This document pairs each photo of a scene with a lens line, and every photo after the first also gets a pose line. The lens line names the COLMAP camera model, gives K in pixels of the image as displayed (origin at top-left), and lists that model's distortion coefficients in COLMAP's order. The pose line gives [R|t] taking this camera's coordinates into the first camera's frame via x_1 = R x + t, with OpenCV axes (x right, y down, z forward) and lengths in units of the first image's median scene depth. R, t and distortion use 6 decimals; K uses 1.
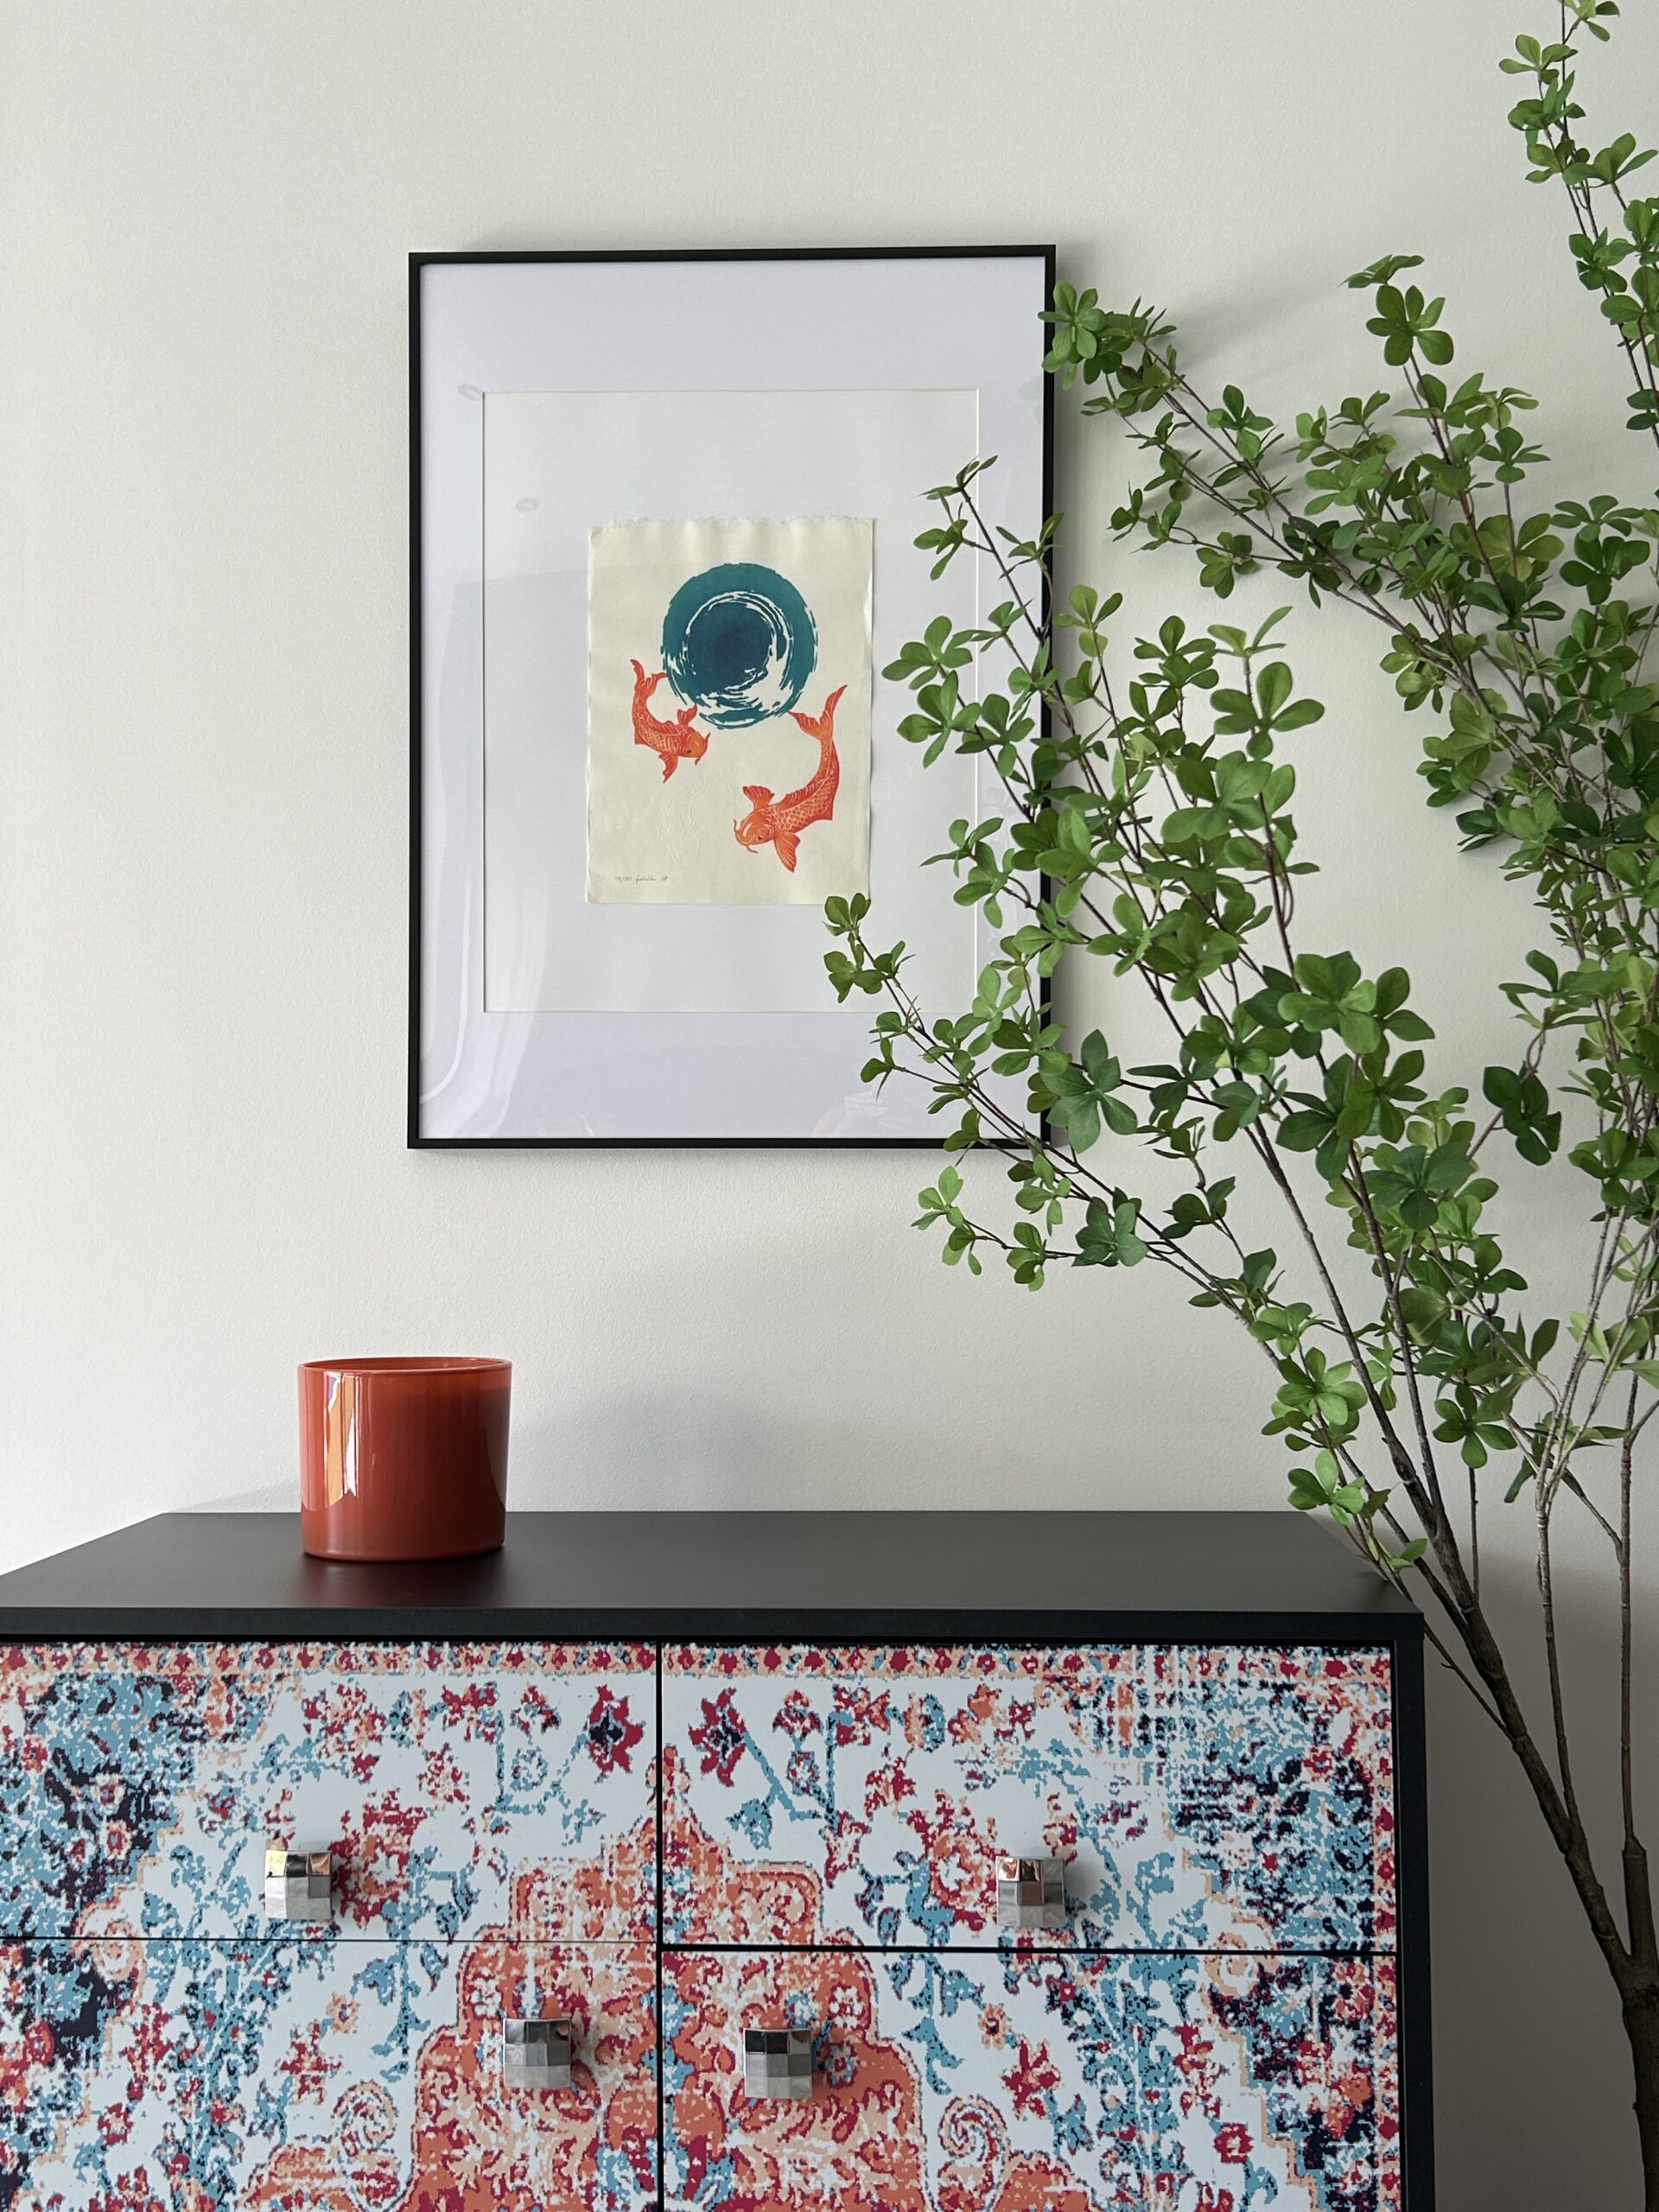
lens RADIAL K [[2397.5, 0, 832.7], [0, 2397.5, 1112.5], [0, 0, 1]] dist [0.019592, 0.000000]
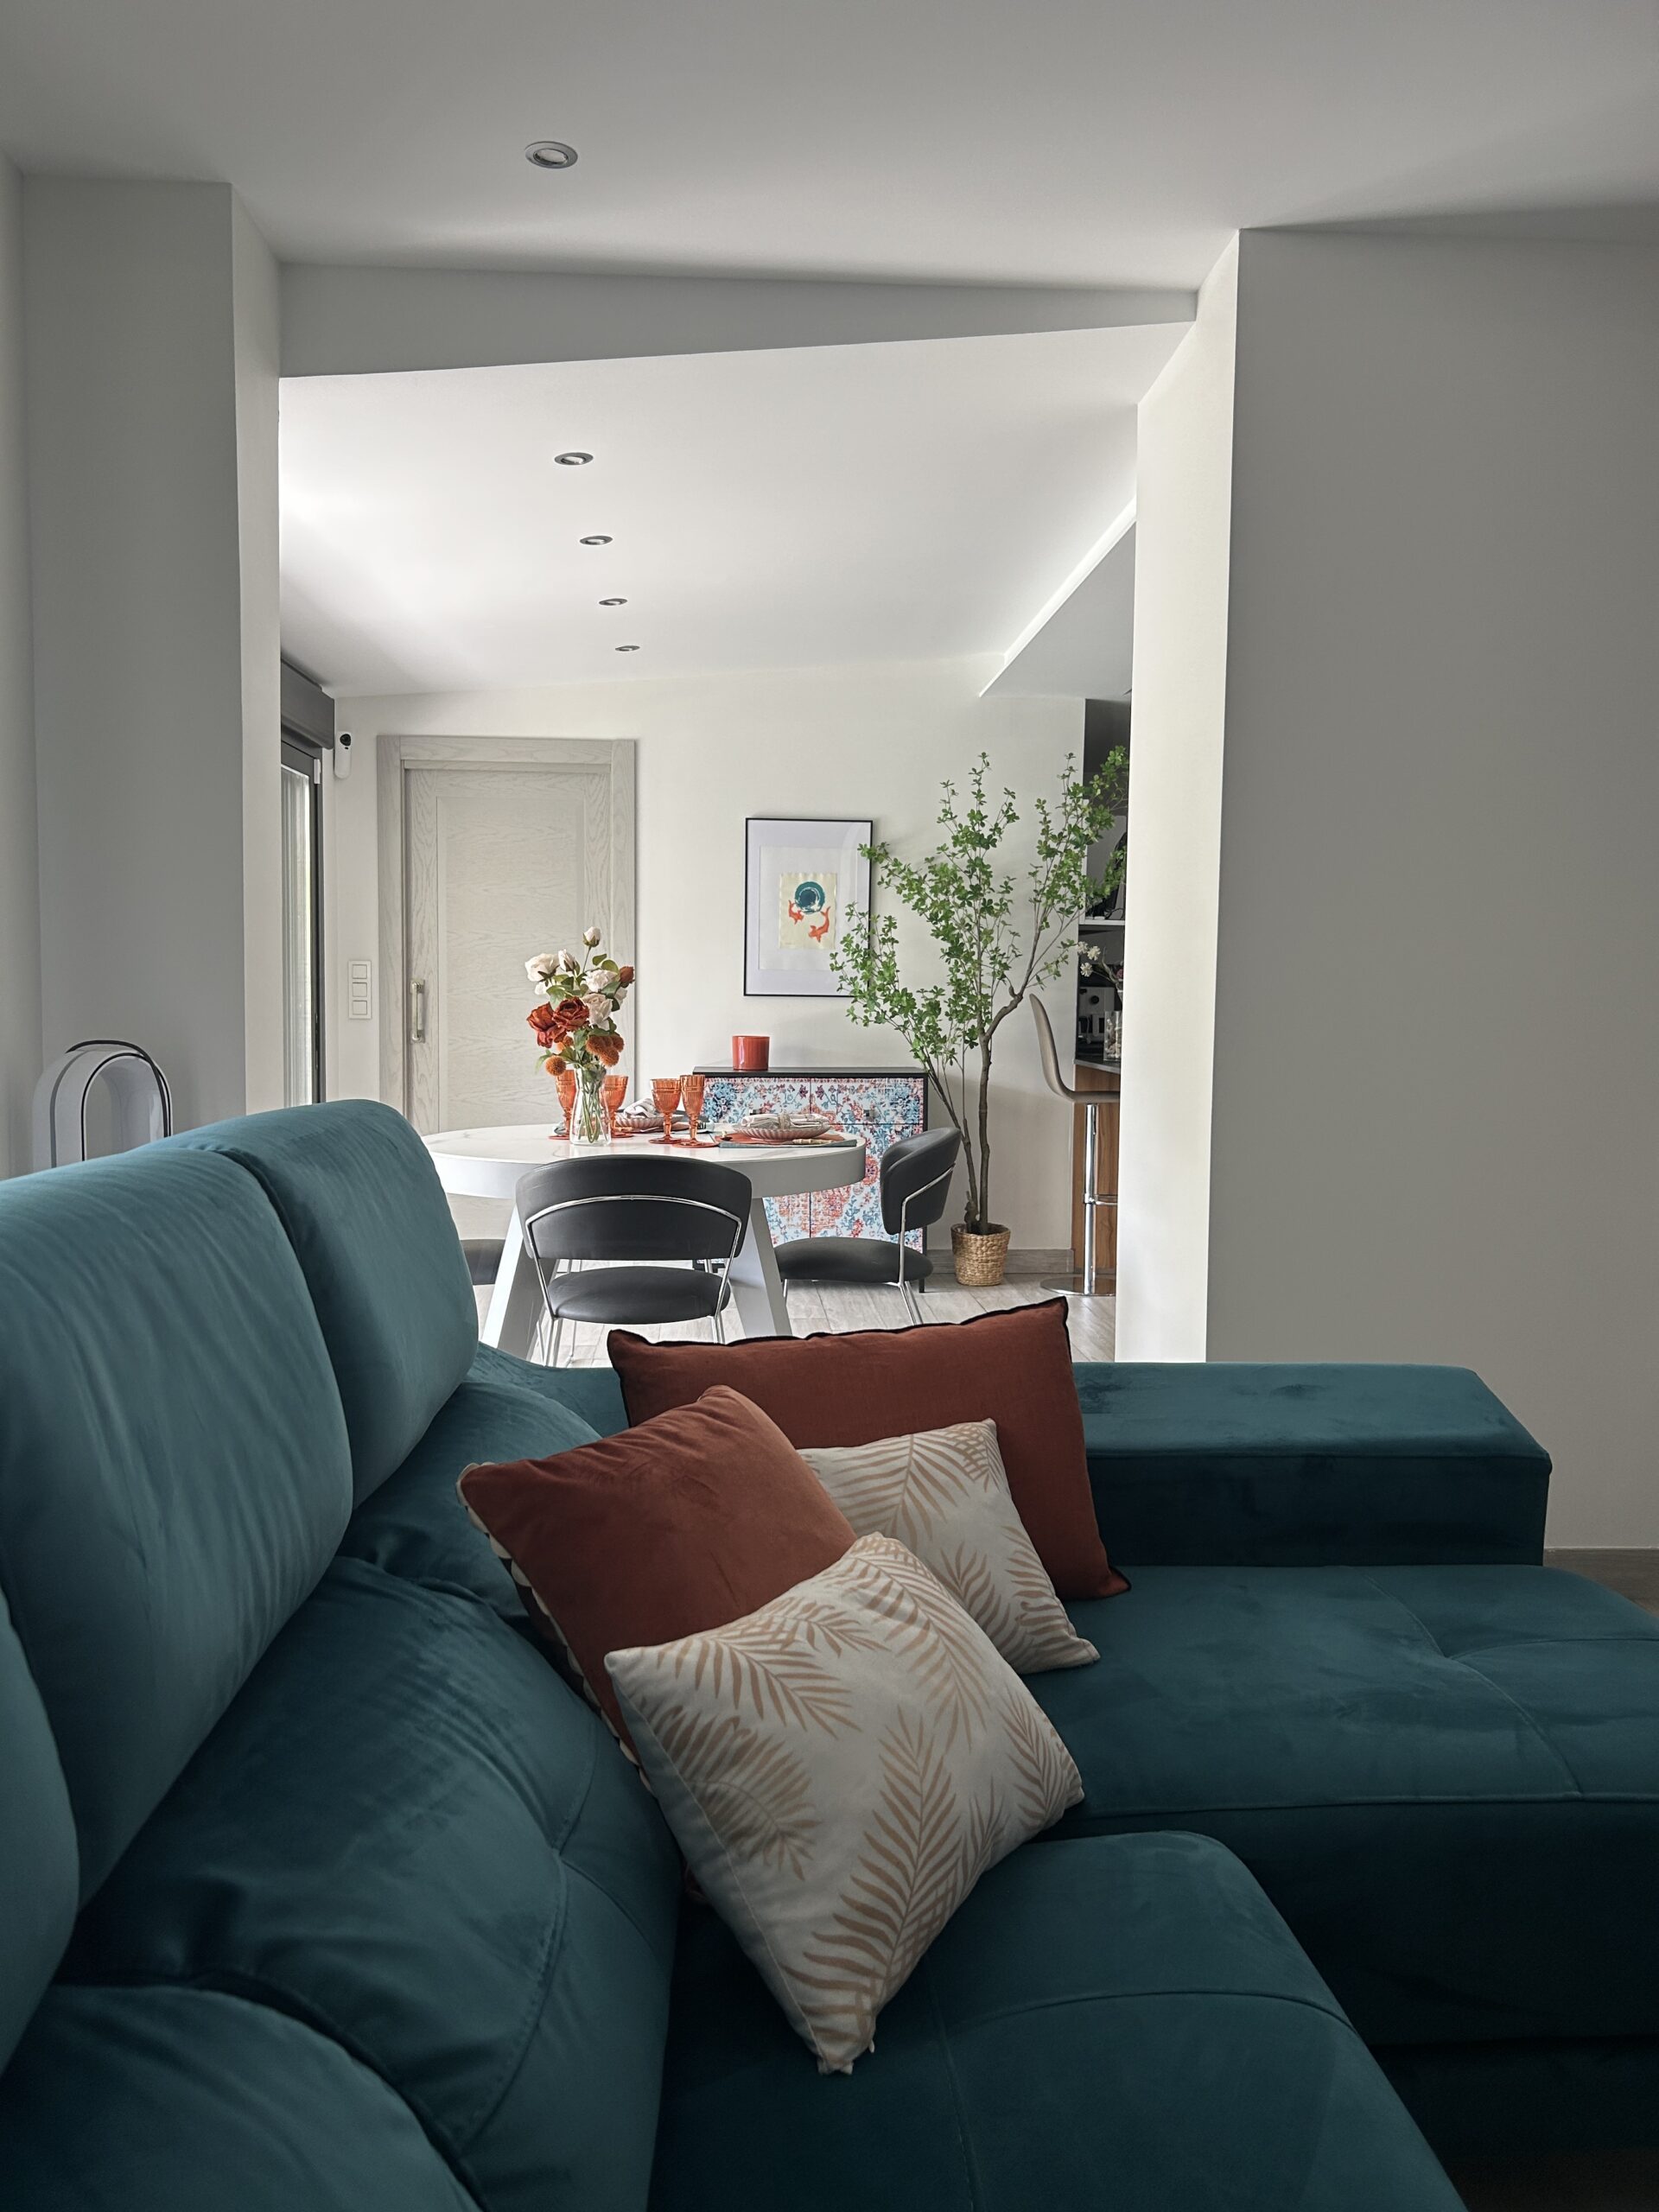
lens RADIAL K [[1669.7, 0, 833.2], [0, 1669.7, 1102.6], [0, 0, 1]] dist [0.086113, -0.105799]
pose [[0.995009, 0.004261, 0.099694, -0.452324], [-0.014792, 0.994348, 0.105136, -0.180682], [-0.098683, -0.106086, 0.989448, -3.388979]]
